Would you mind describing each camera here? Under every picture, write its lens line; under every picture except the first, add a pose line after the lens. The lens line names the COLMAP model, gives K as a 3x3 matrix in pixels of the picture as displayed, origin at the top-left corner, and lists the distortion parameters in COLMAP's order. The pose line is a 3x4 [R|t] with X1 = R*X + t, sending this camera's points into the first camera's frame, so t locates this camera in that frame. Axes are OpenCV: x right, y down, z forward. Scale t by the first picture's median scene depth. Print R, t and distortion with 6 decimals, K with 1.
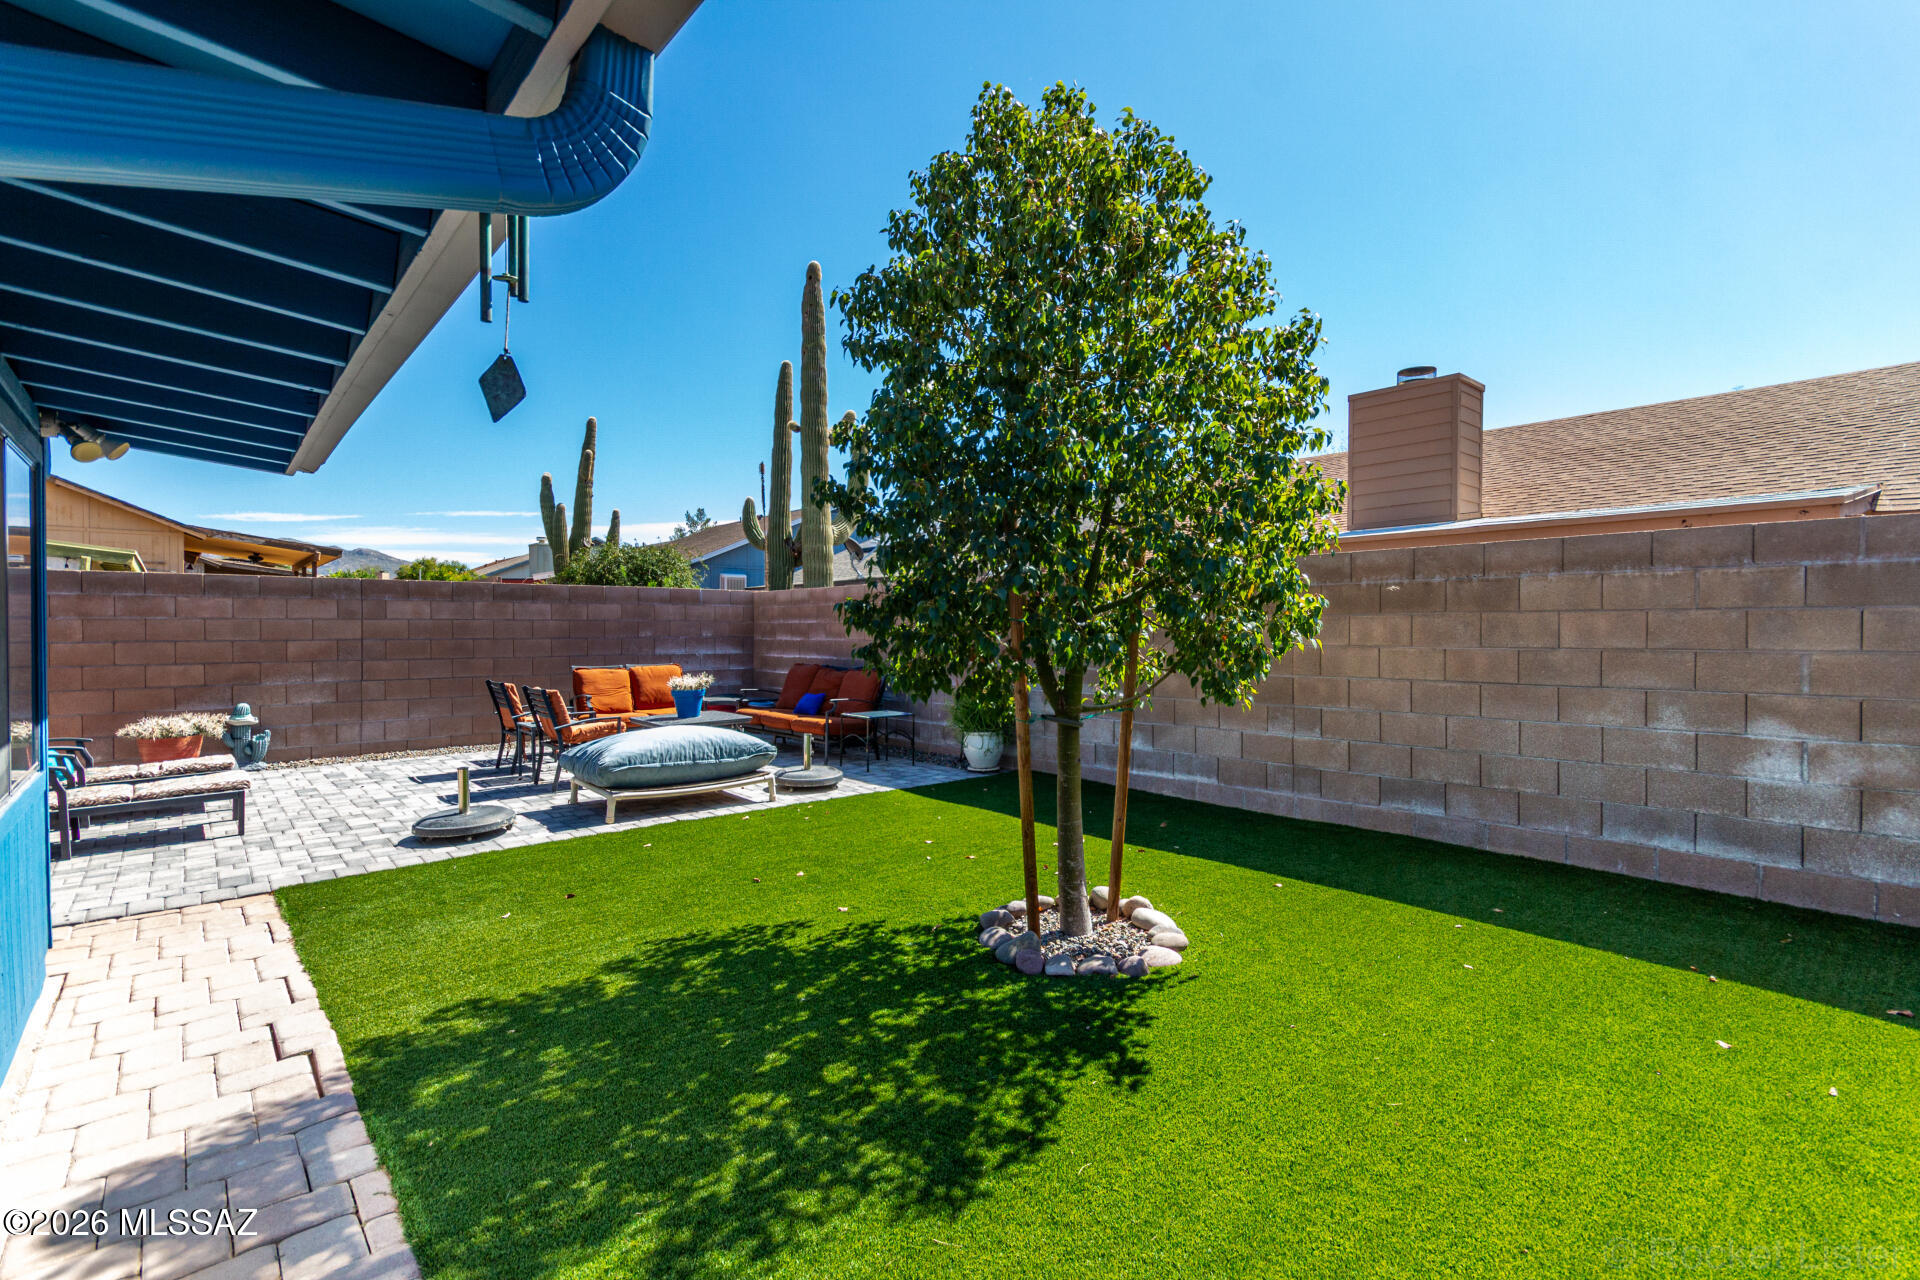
lens RADIAL K [[897.9, 0, 975.9], [0, 897.9, 634.7], [0, 0, 1]] dist [0.007965, 0.000774]
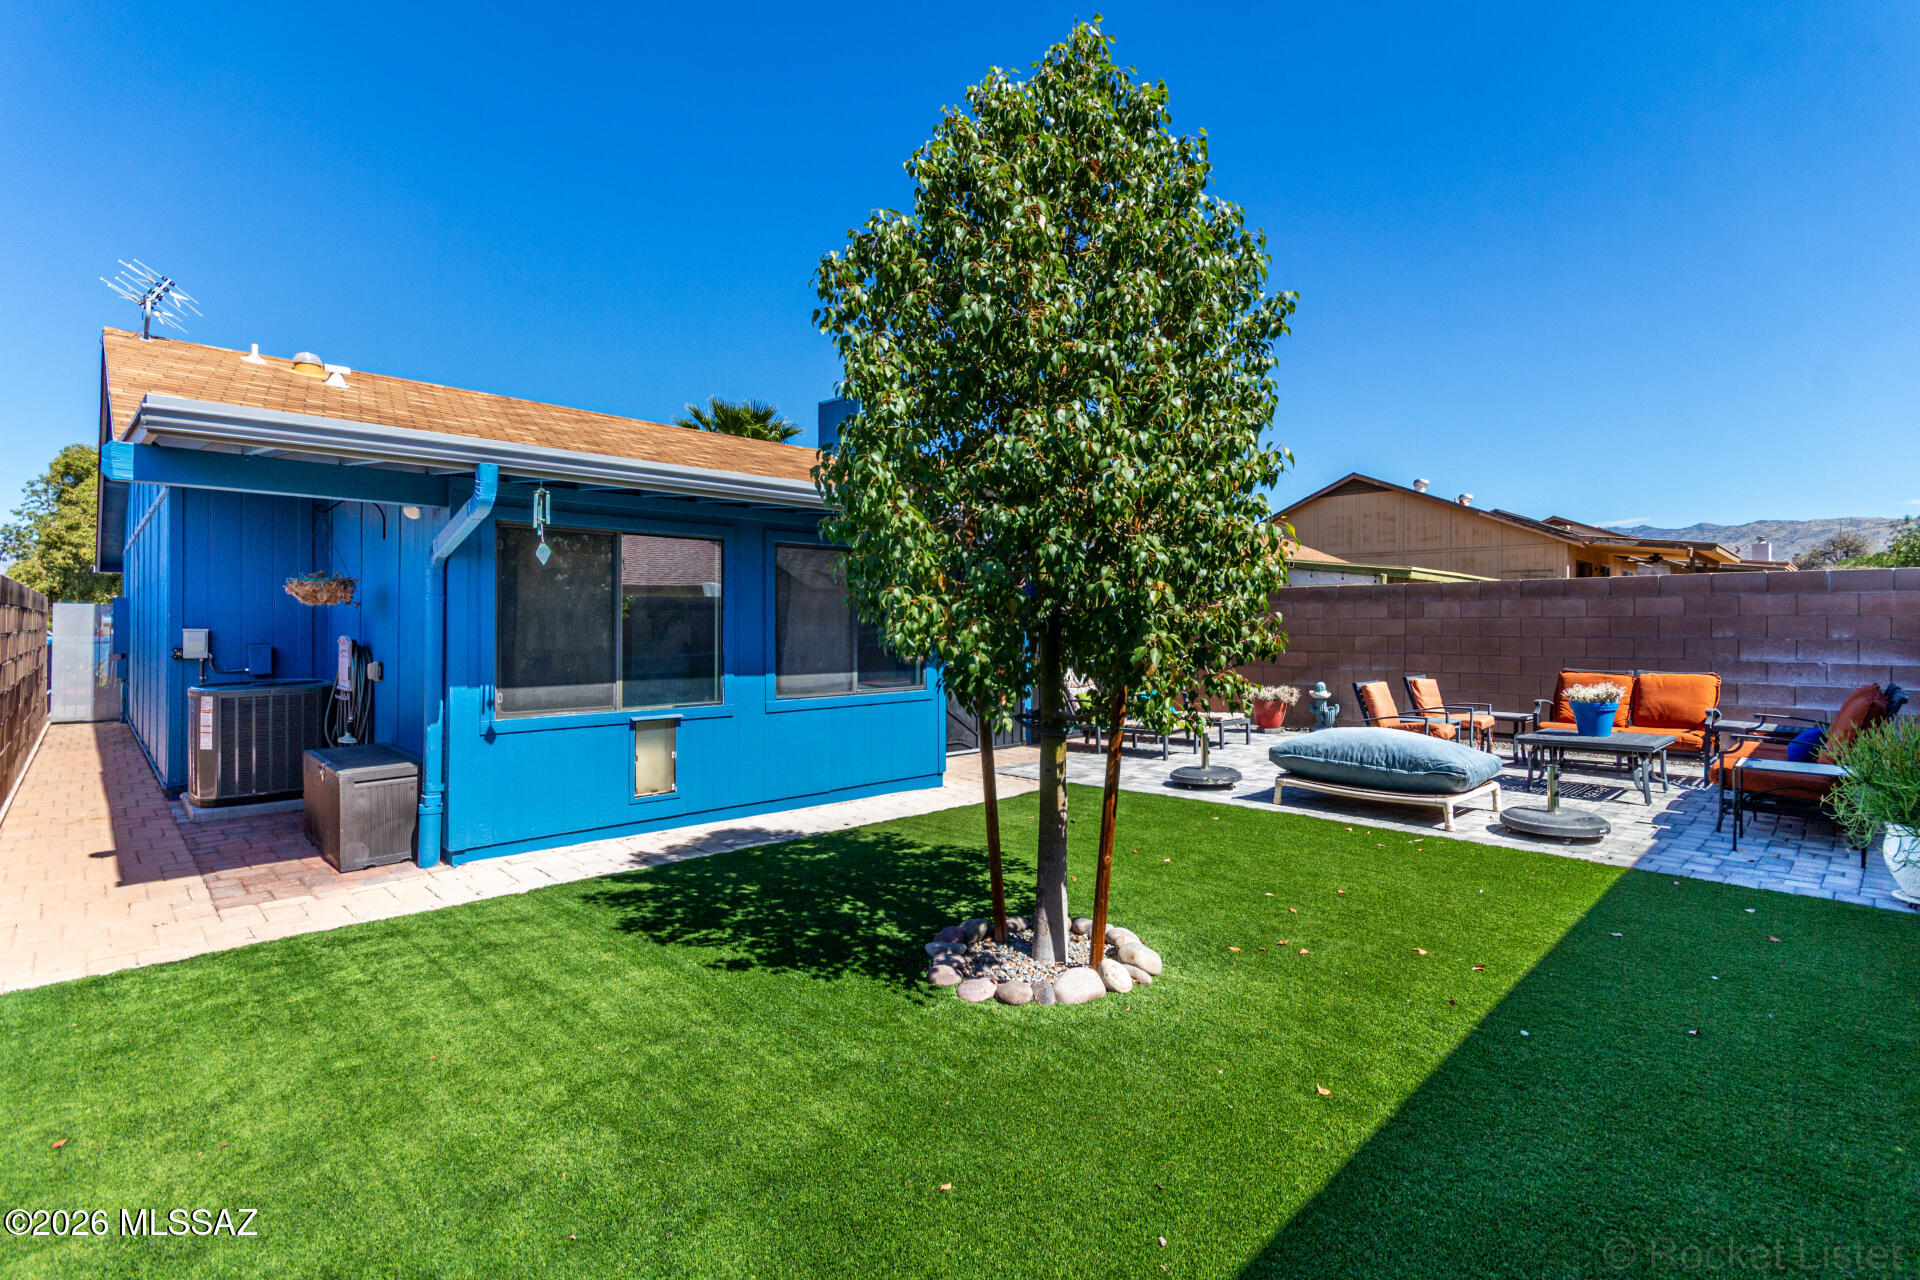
lens RADIAL K [[897.9, 0, 971.3], [0, 897.9, 627.3], [0, 0, 1]] dist [0.007965, 0.000774]
pose [[0.041127, 0.002955, -0.999150, 1.109965], [-0.008048, 0.999964, 0.002626, -0.009399], [0.999122, 0.007933, 0.041149, 0.958328]]
